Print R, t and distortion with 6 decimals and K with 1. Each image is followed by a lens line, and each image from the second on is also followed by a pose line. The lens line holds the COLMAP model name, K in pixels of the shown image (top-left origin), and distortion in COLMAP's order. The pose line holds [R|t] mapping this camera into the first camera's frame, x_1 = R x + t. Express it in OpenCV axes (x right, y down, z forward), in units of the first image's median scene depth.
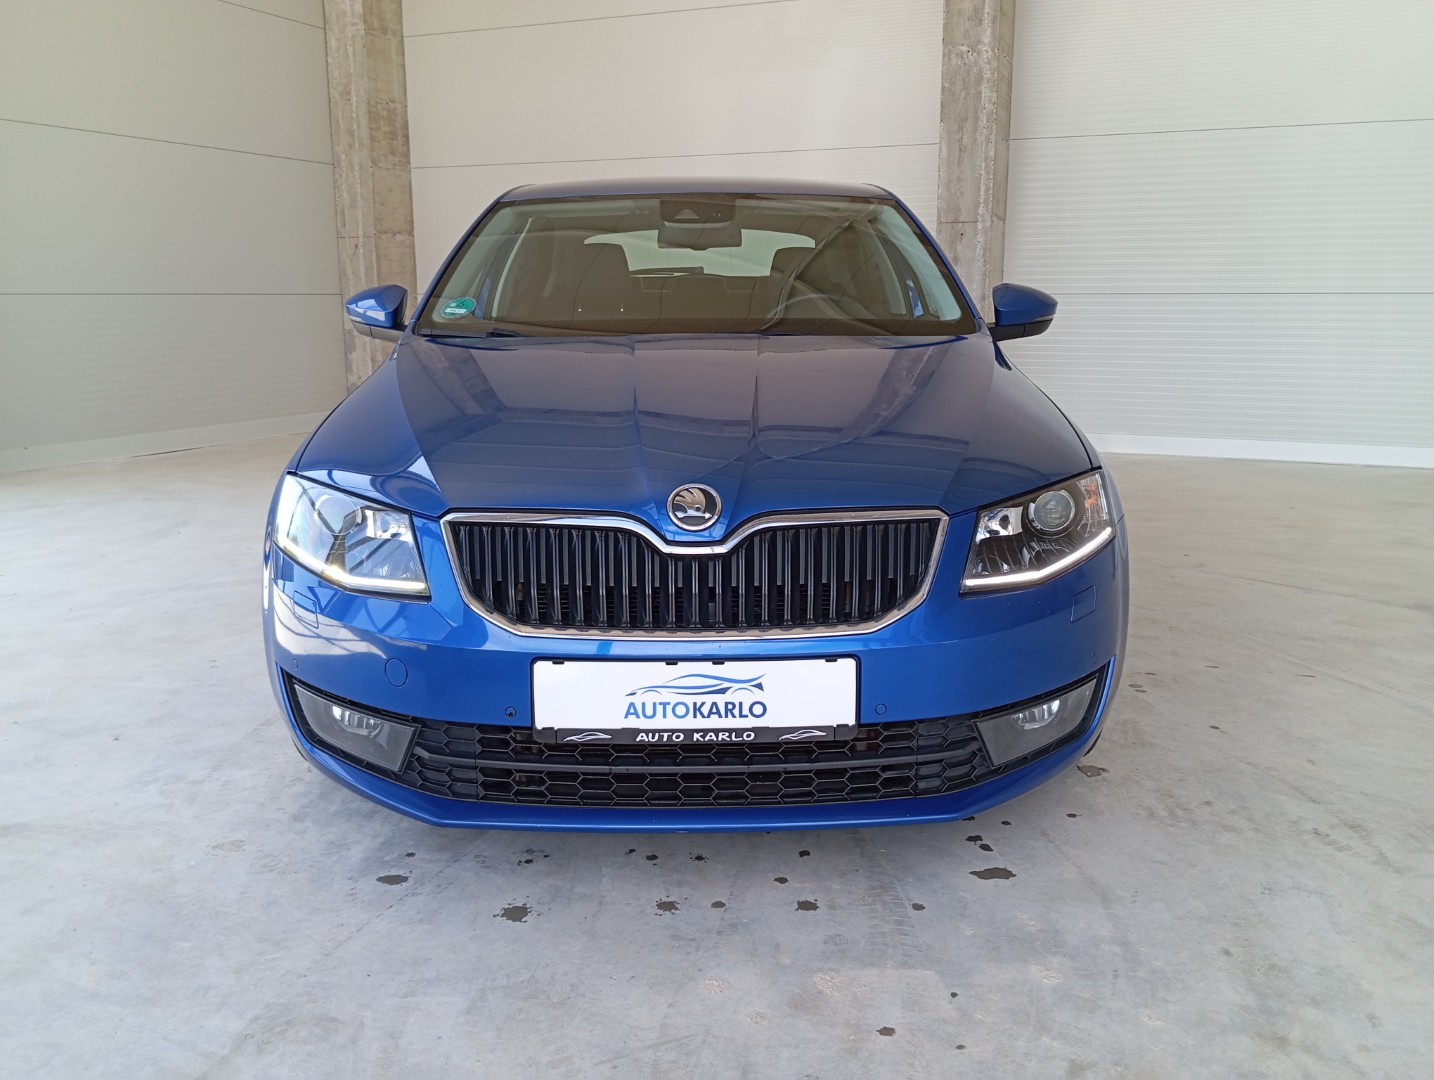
lens RADIAL K [[1248.9, 0, 710.2], [0, 1248.9, 538.4], [0, 0, 1]] dist [0.023857, -0.030978]
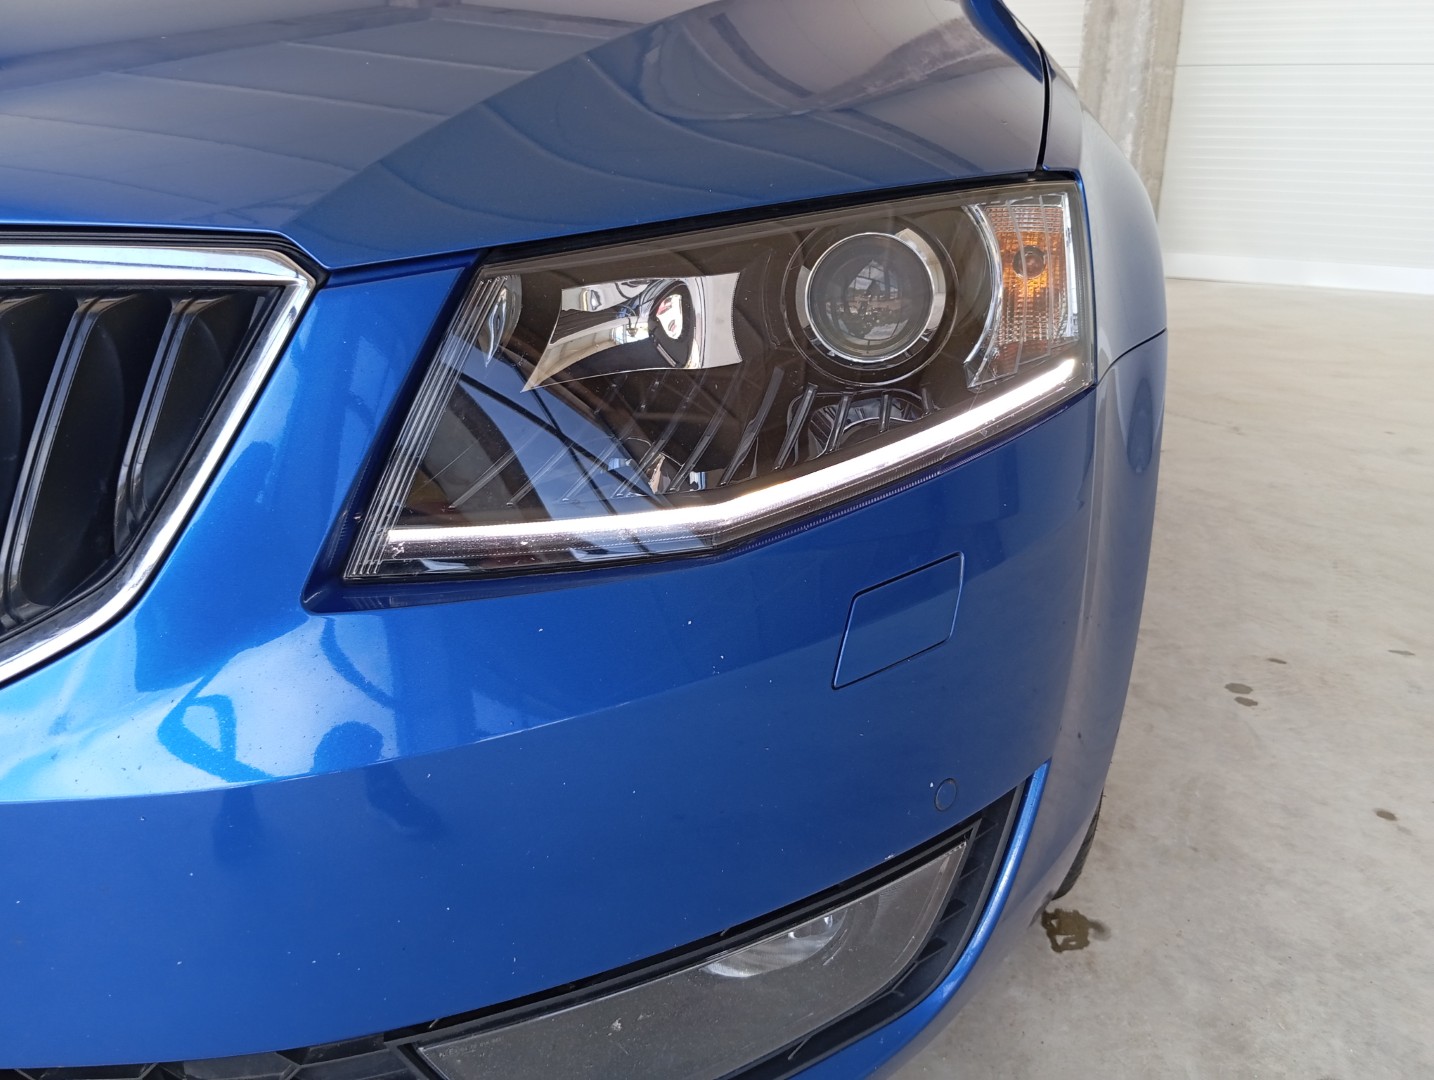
lens RADIAL K [[1248.9, 0, 720.5], [0, 1248.9, 541.2], [0, 0, 1]] dist [0.023857, -0.030978]
pose [[0.989452, 0.058501, -0.132520, 0.273852], [-0.041300, 0.990782, 0.129018, -0.000703], [0.138846, -0.122184, 0.982748, 0.666123]]
